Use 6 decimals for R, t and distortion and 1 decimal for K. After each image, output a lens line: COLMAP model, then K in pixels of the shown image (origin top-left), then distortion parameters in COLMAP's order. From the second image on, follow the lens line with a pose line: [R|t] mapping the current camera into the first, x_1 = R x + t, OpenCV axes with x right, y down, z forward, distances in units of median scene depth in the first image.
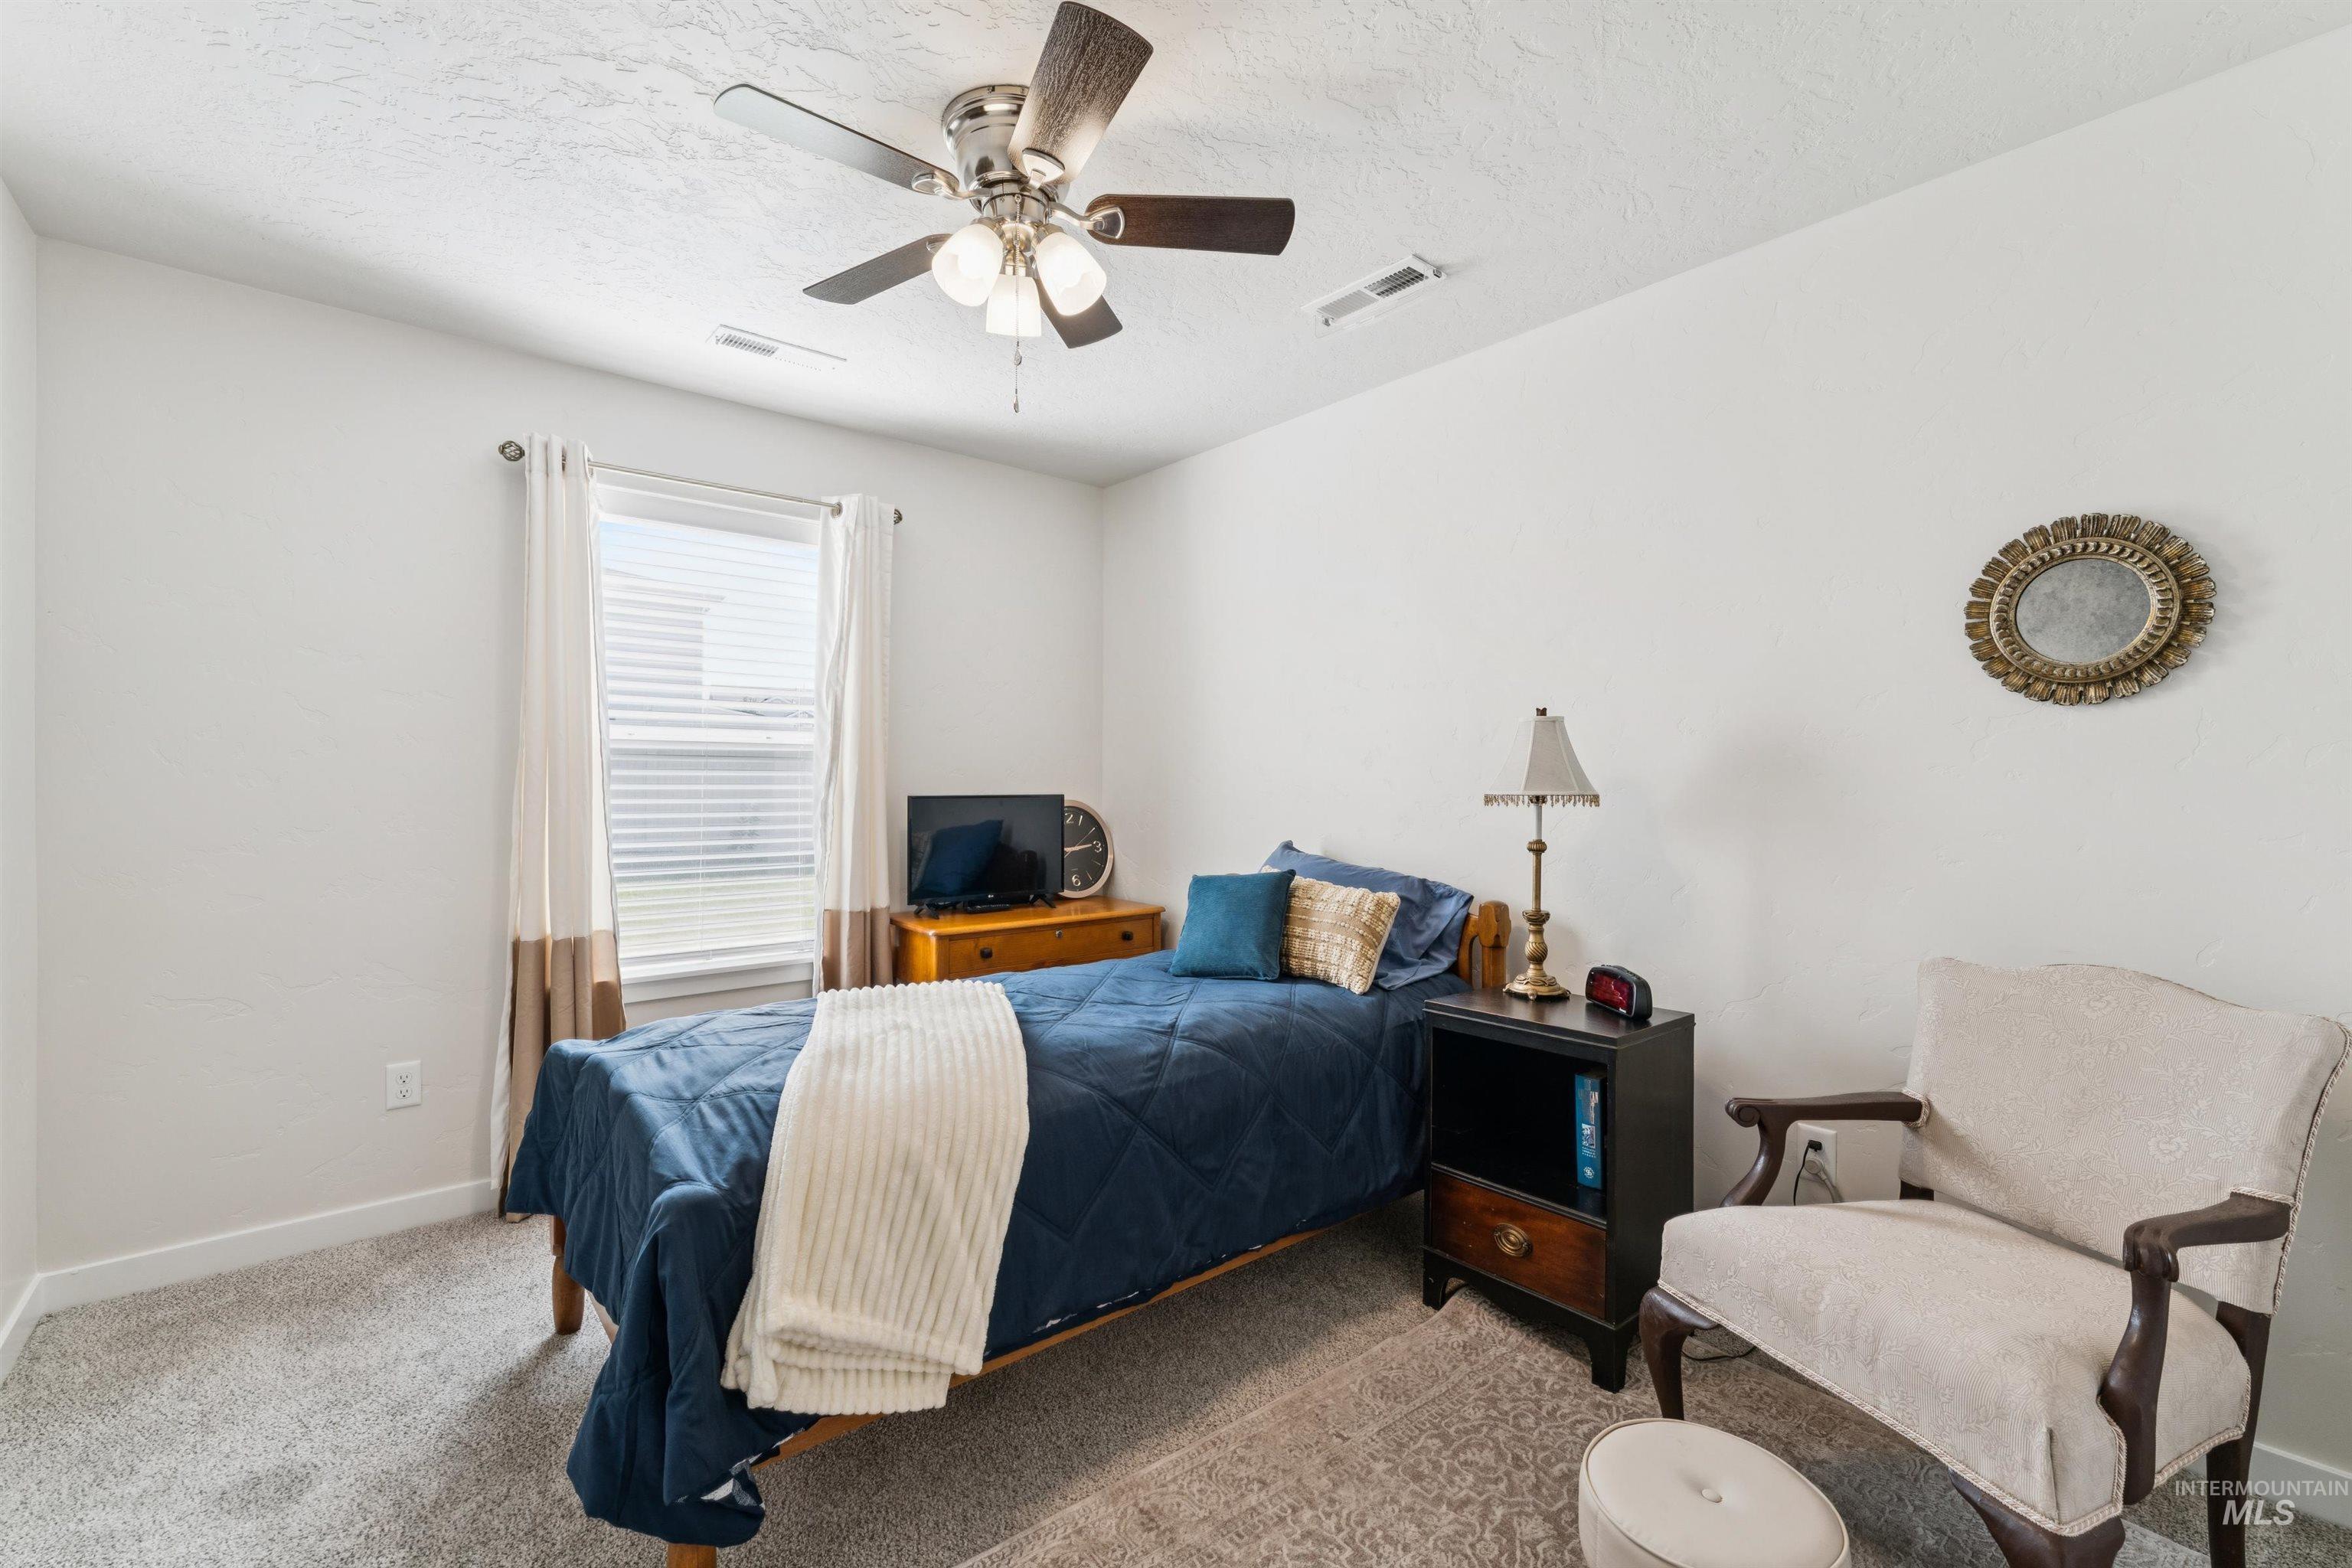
lens RADIAL K [[1024.8, 0, 1176.0], [0, 1024.8, 780.9], [0, 0, 1]] dist [-0.005191, -0.000529]
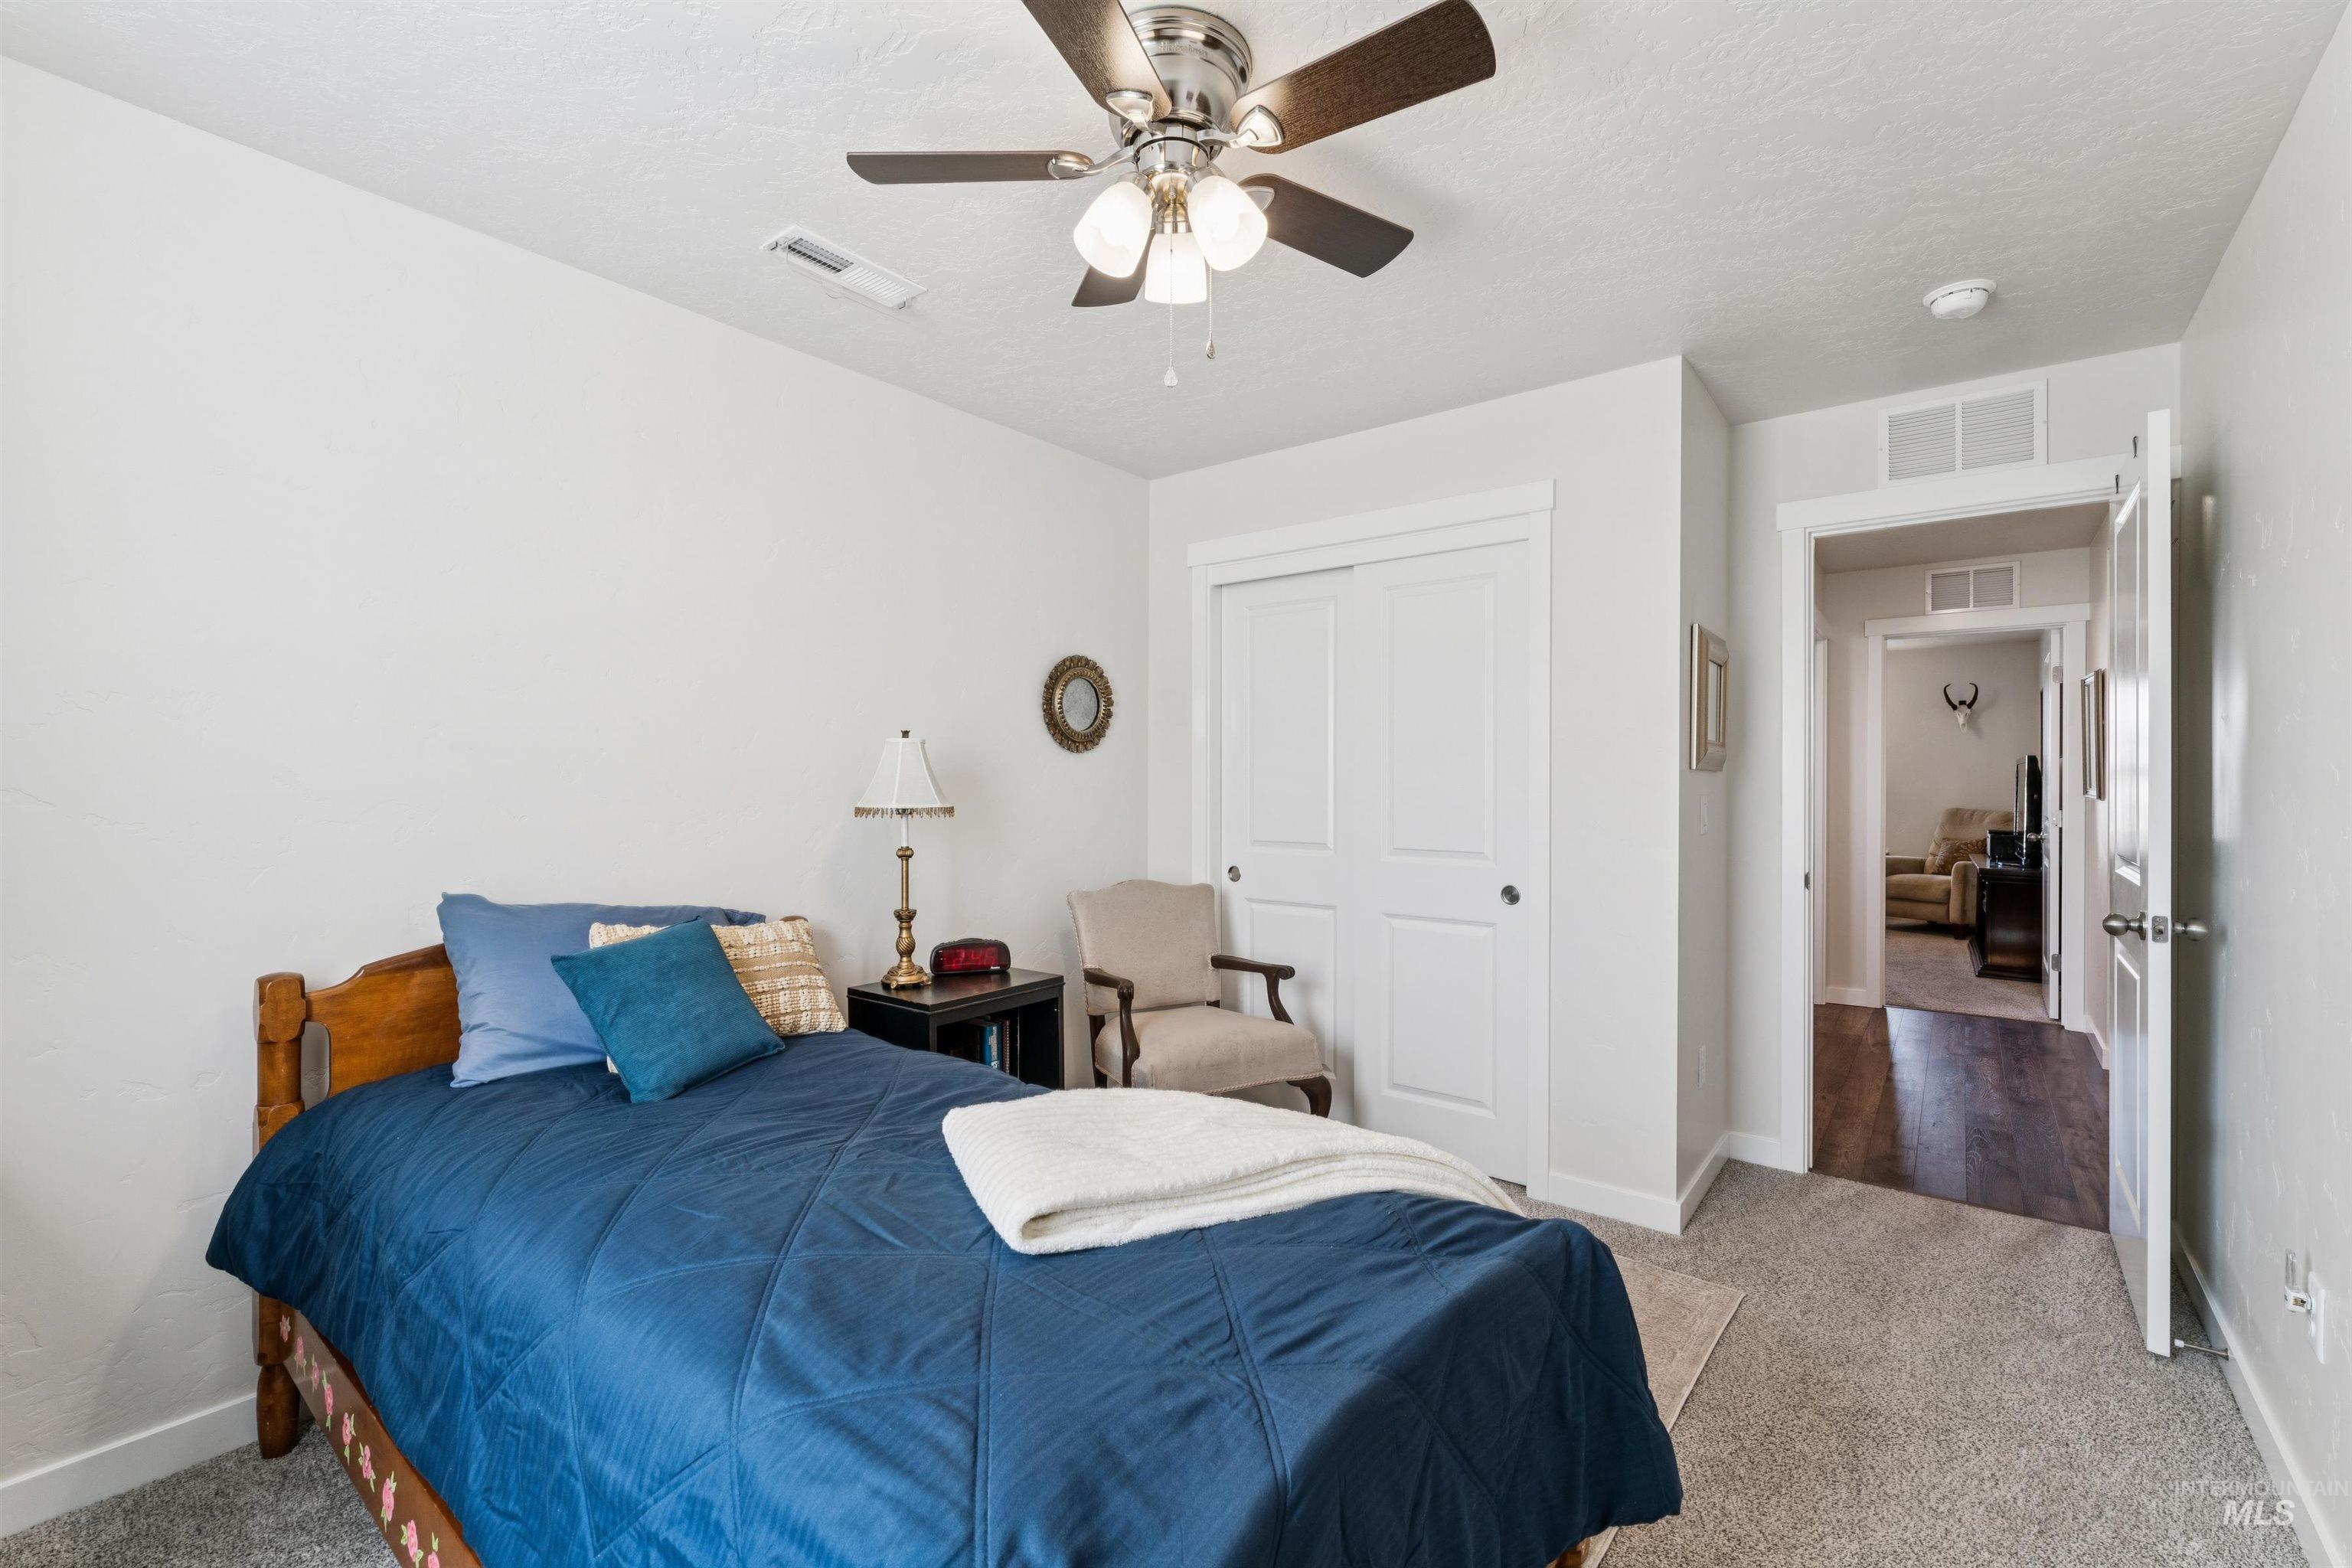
lens RADIAL K [[1024.8, 0, 1173.3], [0, 1024.8, 781.4], [0, 0, 1]] dist [-0.005191, -0.000529]
pose [[-0.214538, -0.002568, 0.976712, -0.805616], [-0.011936, 0.999929, 0.000008, -0.017422], [-0.976643, -0.011656, -0.214553, 0.955988]]
